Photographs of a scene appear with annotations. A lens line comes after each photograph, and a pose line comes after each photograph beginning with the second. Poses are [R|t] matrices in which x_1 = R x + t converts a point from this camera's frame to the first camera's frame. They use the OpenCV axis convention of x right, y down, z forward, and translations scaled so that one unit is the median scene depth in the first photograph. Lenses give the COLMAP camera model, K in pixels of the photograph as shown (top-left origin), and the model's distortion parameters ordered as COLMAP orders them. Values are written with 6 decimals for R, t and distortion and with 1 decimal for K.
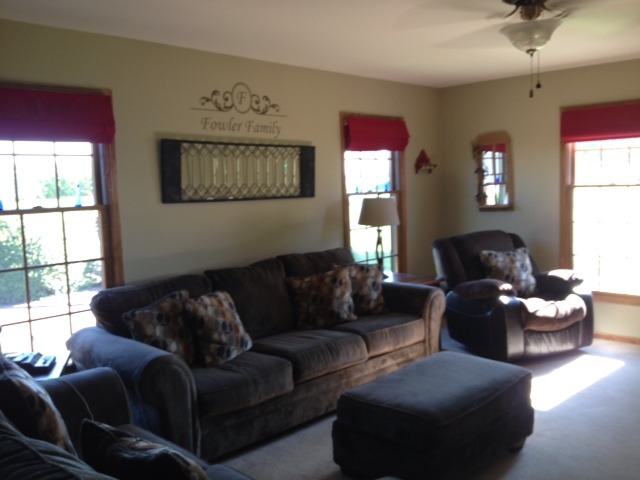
lens RADIAL K [[640.9, 0, 321.1], [0, 640.9, 237.4], [0, 0, 1]] dist [0.083234, 0.000000]
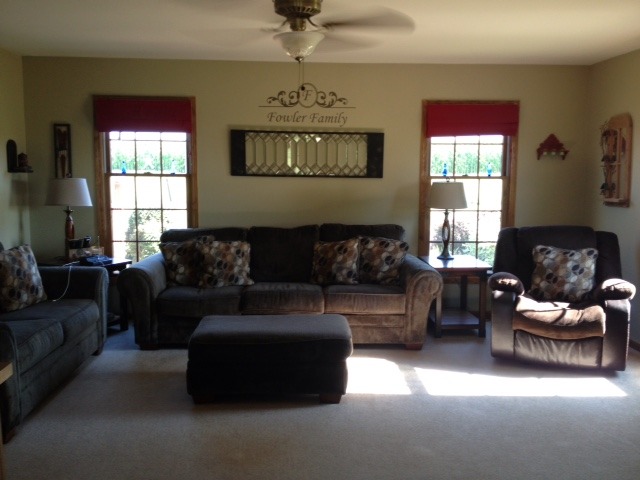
lens RADIAL K [[640.9, 0, 320.8], [0, 640.9, 243.1], [0, 0, 1]] dist [0.083234, 0.000000]
pose [[0.693635, 0.126616, -0.709111, 0.809633], [-0.091035, 0.991946, 0.088069, -0.042128], [0.714551, 0.003466, 0.699575, 0.136509]]
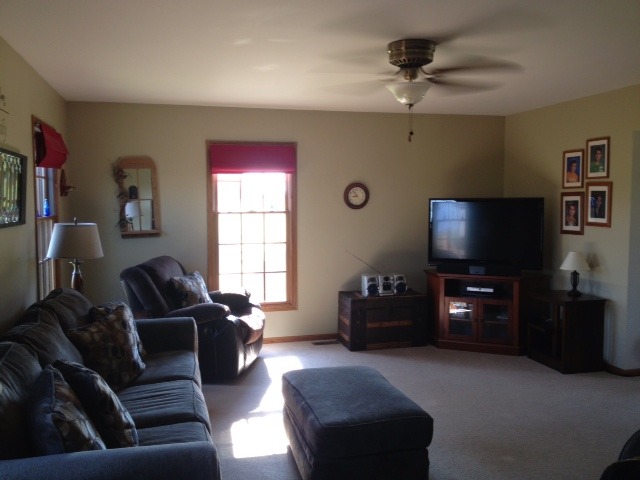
lens RADIAL K [[640.9, 0, 321.7], [0, 640.9, 239.8], [0, 0, 1]] dist [0.083234, 0.000000]
pose [[0.480105, -0.033131, 0.876585, -0.588269], [0.065665, 0.997840, 0.001749, -0.026951], [-0.874750, 0.056721, 0.481244, 0.378058]]
